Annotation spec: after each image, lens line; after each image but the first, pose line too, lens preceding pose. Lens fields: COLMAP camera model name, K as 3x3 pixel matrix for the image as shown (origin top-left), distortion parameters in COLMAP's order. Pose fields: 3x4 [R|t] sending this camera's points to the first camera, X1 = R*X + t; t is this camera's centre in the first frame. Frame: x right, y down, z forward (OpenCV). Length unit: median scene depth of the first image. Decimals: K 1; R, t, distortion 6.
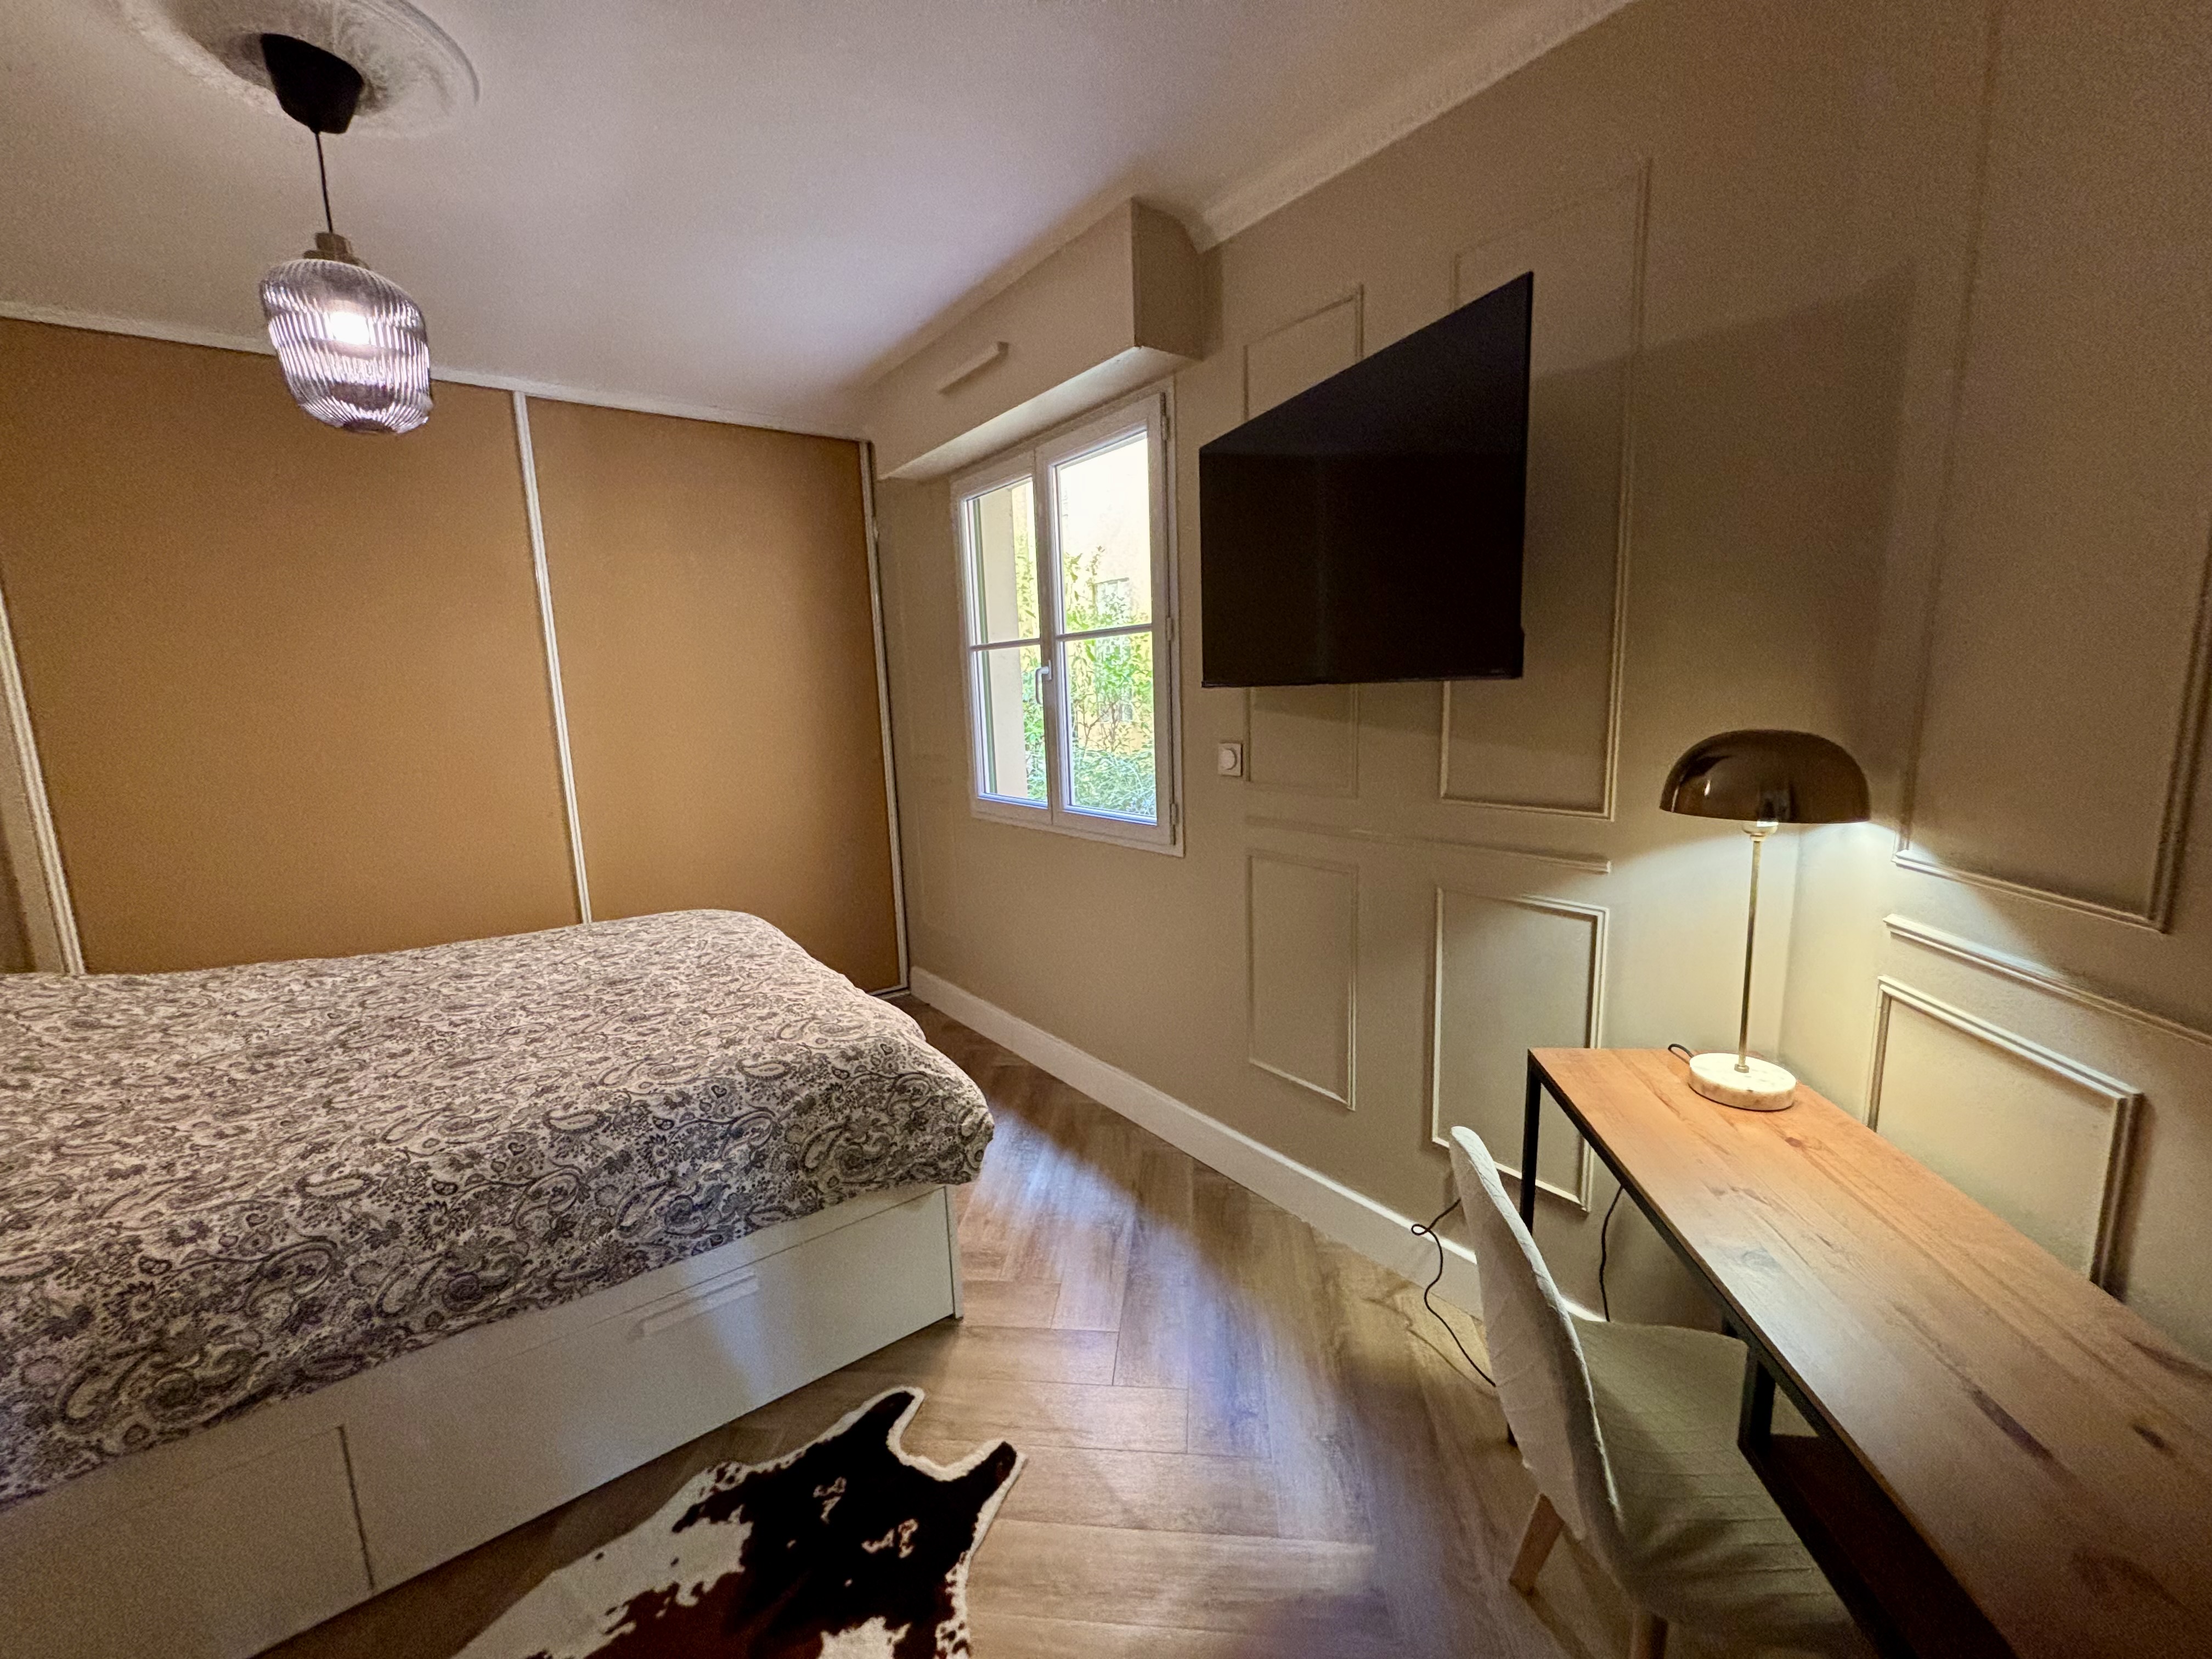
lens RADIAL K [[893.7, 0, 1110.7], [0, 893.7, 830.8], [0, 0, 1]] dist [-0.000254, 0.002249]
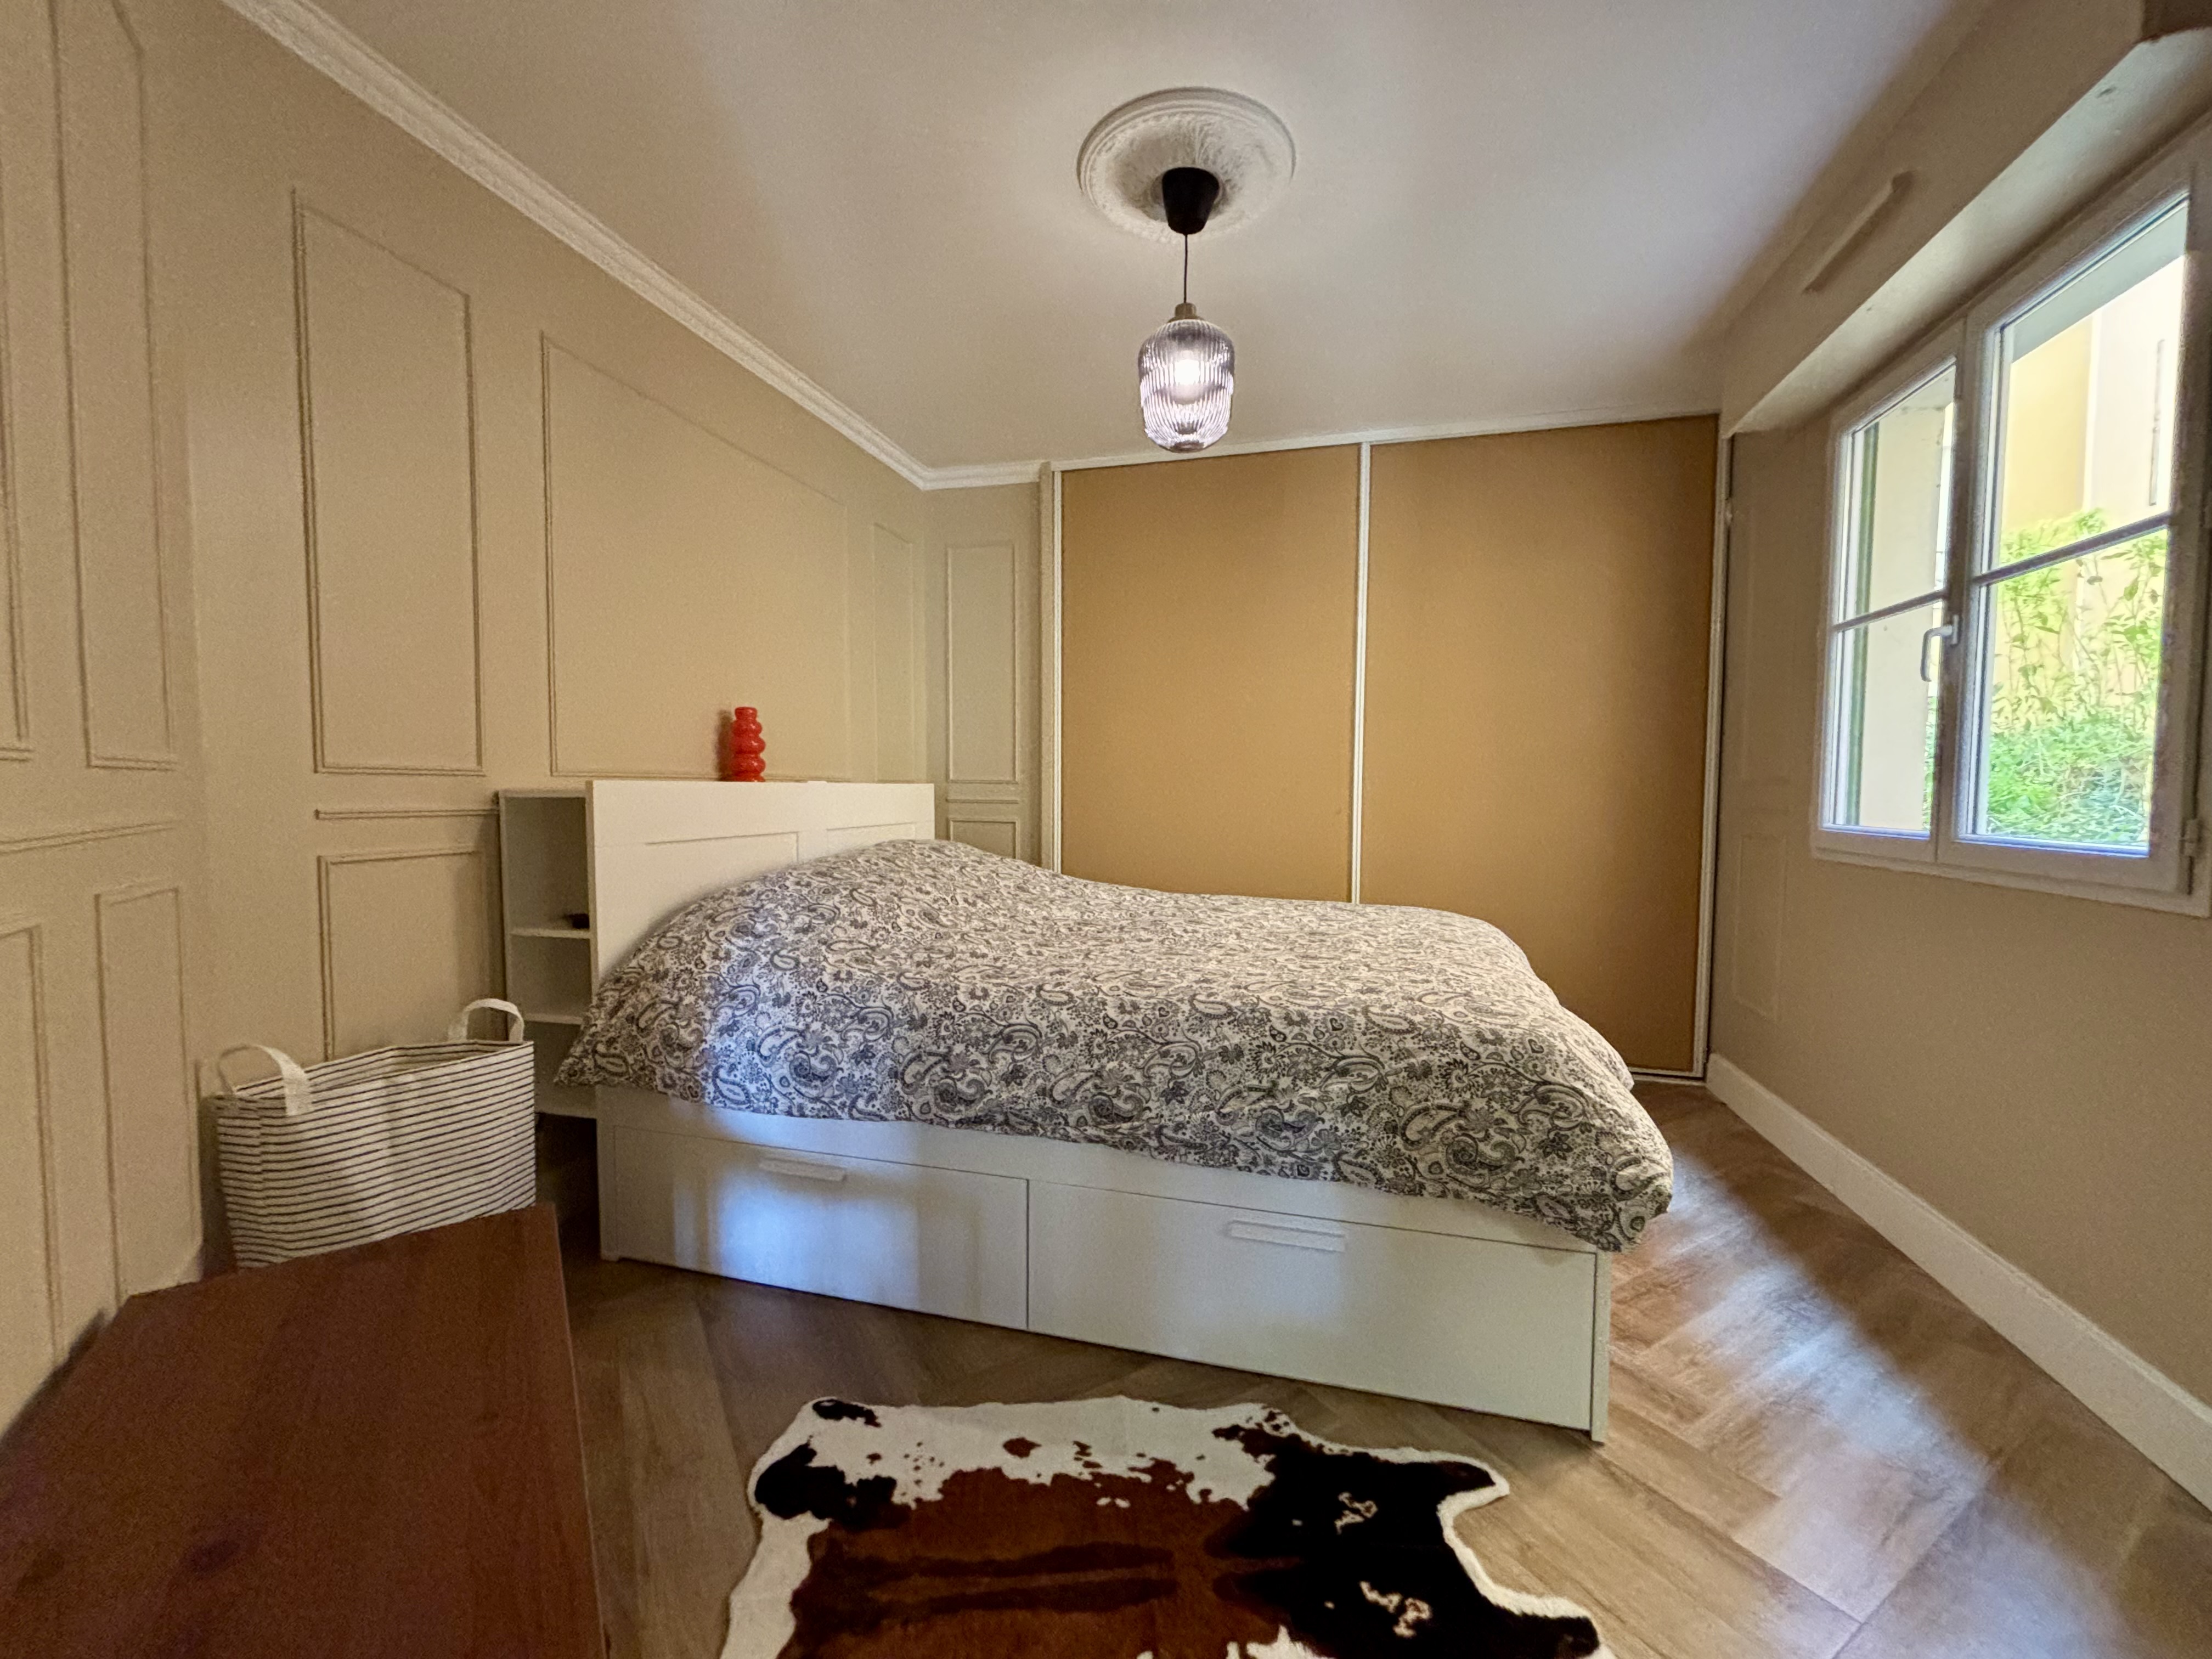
lens RADIAL K [[896.2, 0, 1105.0], [0, 896.2, 834.2], [0, 0, 1]] dist [-0.005541, 0.003088]
pose [[0.599061, 0.076685, -0.797023, 0.172262], [-0.154680, 0.987737, -0.021227, 0.151050], [0.785621, 0.135999, 0.603576, 0.197120]]
